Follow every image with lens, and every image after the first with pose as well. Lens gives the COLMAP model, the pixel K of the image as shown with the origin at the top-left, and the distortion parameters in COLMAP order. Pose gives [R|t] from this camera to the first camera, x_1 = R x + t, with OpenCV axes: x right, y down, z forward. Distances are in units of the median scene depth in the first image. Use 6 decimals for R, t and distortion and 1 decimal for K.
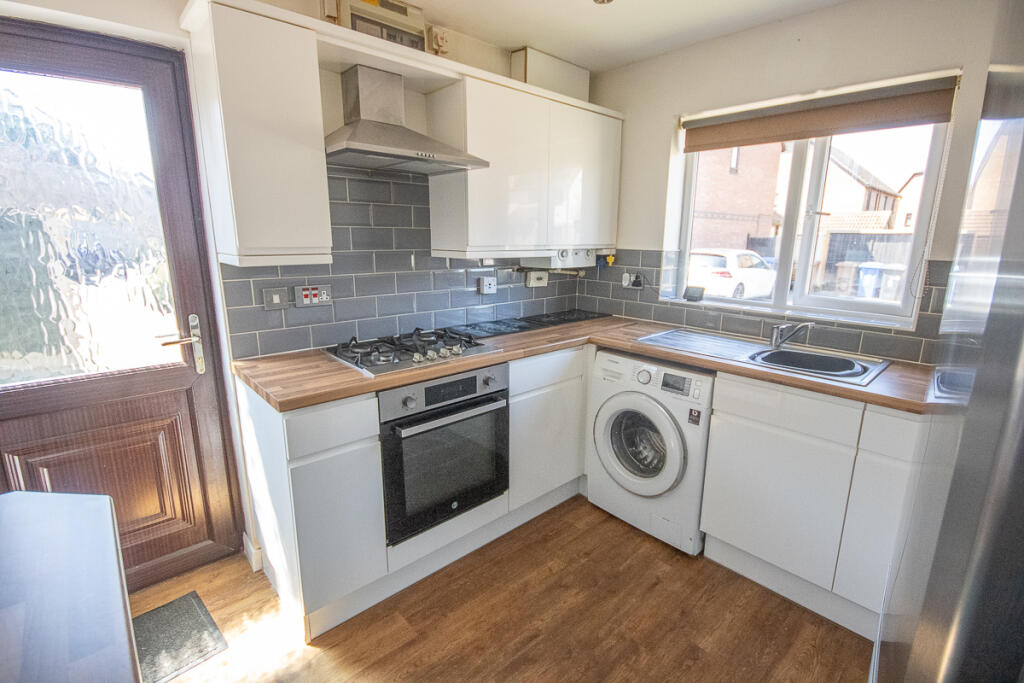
lens RADIAL K [[476.8, 0, 520.3], [0, 476.8, 339.1], [0, 0, 1]] dist [0.003959, -0.000037]
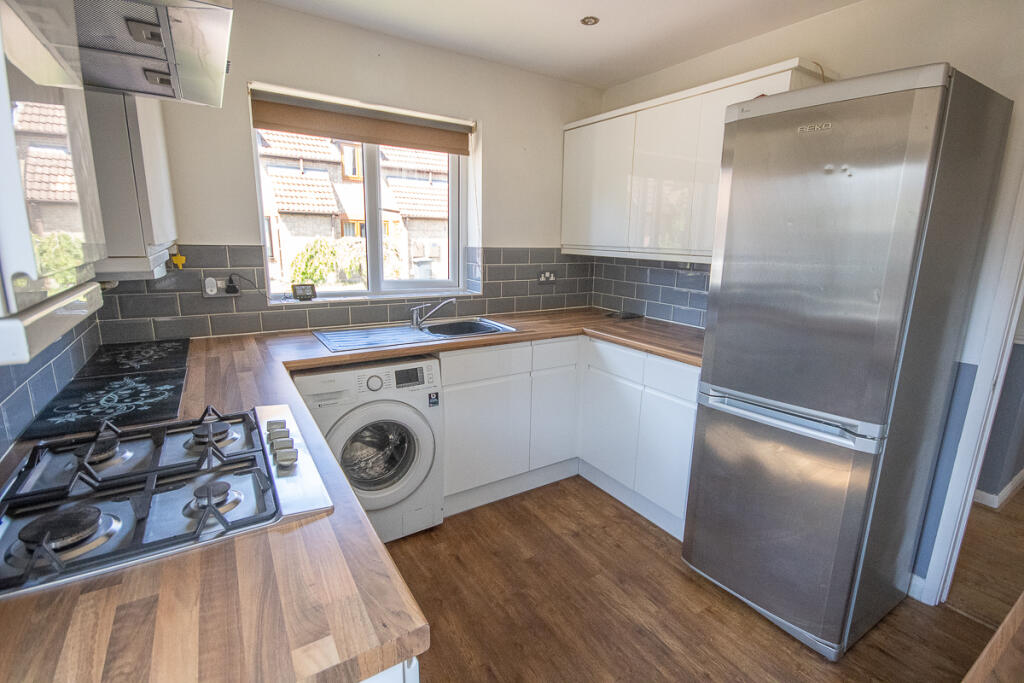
lens RADIAL K [[476.8, 0, 519.9], [0, 476.8, 340.2], [0, 0, 1]] dist [0.003959, -0.000037]
pose [[0.173552, -0.218388, 0.960306, -0.590262], [0.191168, 0.964026, 0.184685, -0.124419], [-0.966093, 0.151527, 0.209057, 0.551936]]
